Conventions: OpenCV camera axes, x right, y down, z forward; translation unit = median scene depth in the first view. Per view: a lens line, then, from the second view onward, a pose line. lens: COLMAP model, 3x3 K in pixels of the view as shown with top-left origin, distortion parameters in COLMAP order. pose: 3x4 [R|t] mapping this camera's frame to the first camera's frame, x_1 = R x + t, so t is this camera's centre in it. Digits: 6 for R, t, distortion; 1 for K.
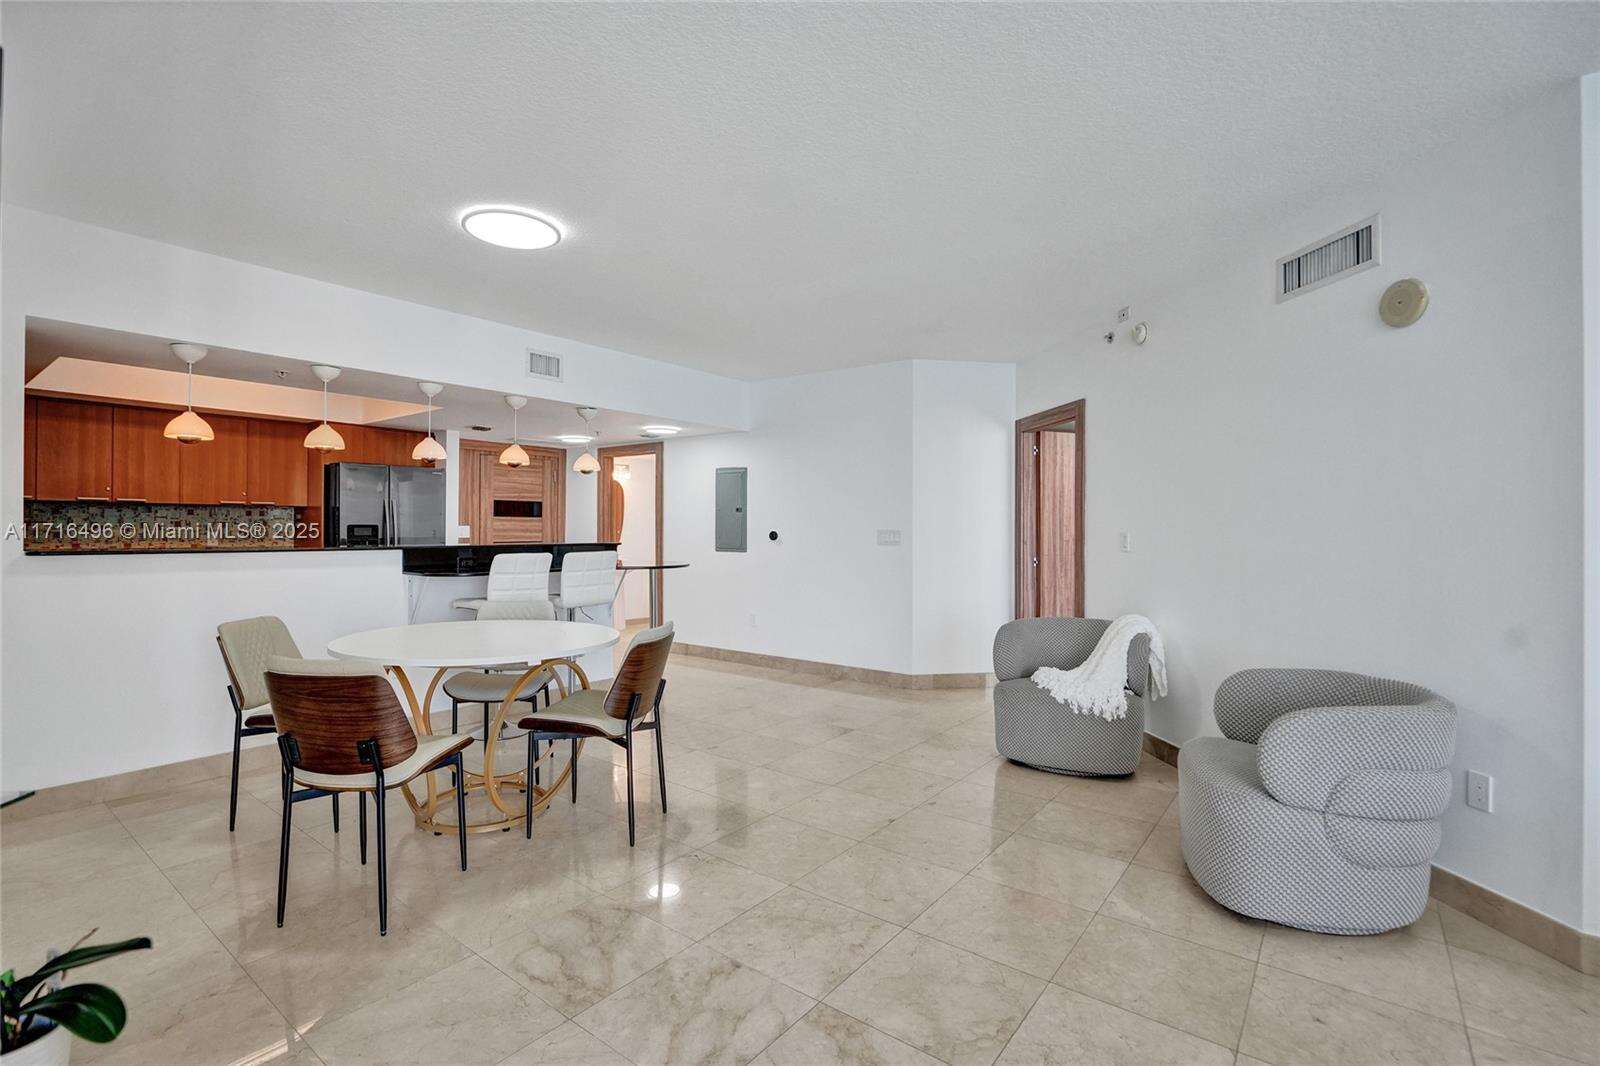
lens RADIAL K [[755.7, 0, 784.9], [0, 755.7, 498.8], [0, 0, 1]] dist [-0.012990, 0.006167]
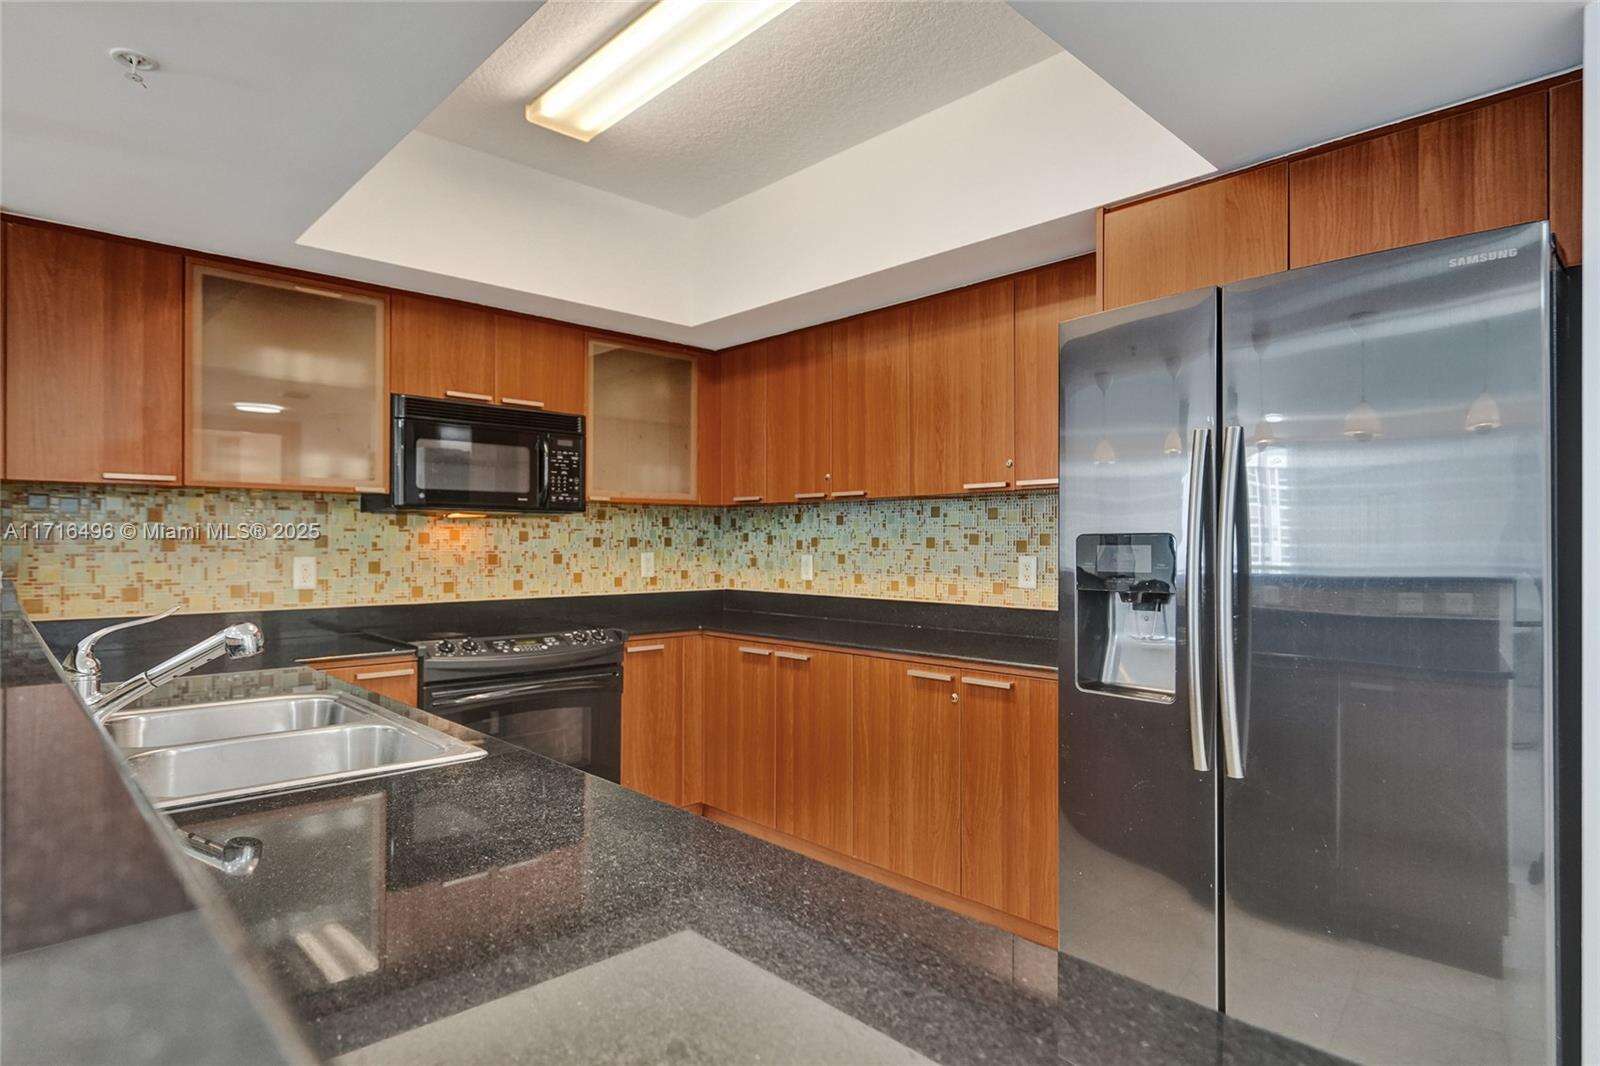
lens RADIAL K [[857.5, 0, 797.4], [0, 857.5, 550.2], [0, 0, 1]] dist [-0.024748, 0.013072]
pose [[-0.138444, 0.000095, -0.990370, -0.246490], [0.036404, 0.999325, -0.004993, 0.038705], [0.989701, -0.036745, -0.138354, 0.950123]]
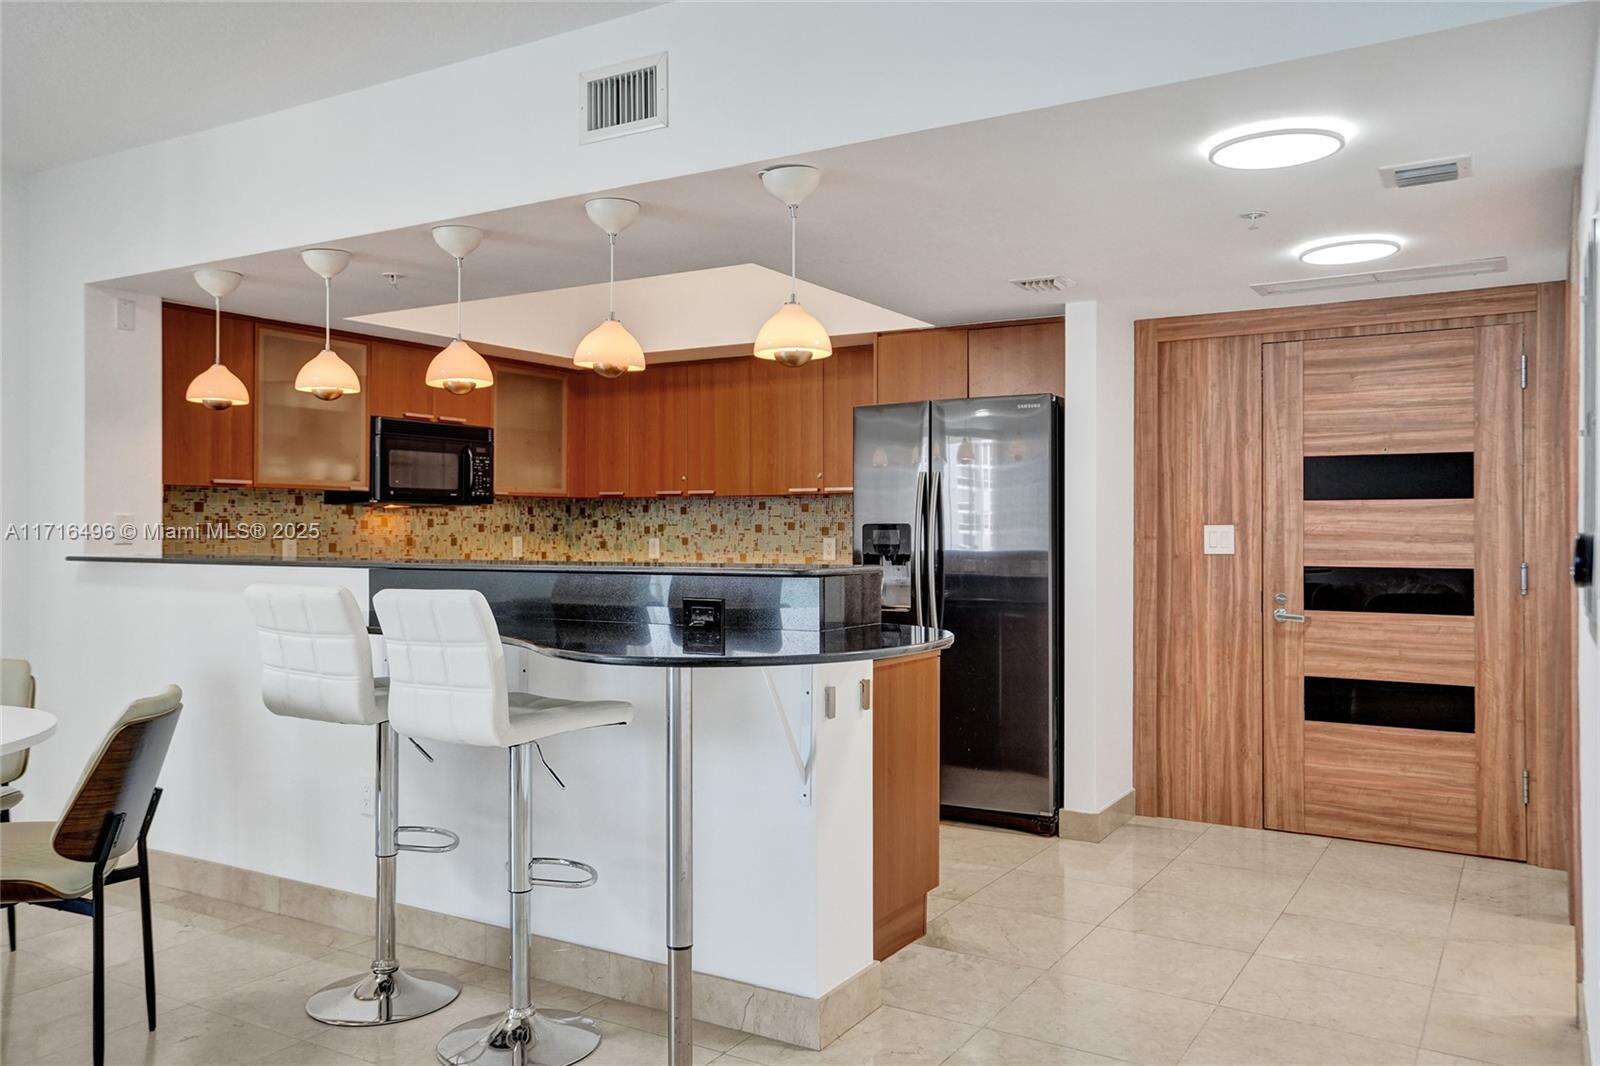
lens RADIAL K [[1237.7, 0, 786.2], [0, 1237.7, 530.8], [0, 0, 1]] dist [0.026859, 0.002726]
pose [[0.113244, -0.006712, -0.993545, 0.273806], [0.037657, 0.999288, -0.002459, 0.039736], [0.992853, -0.037135, 0.113416, 0.858939]]
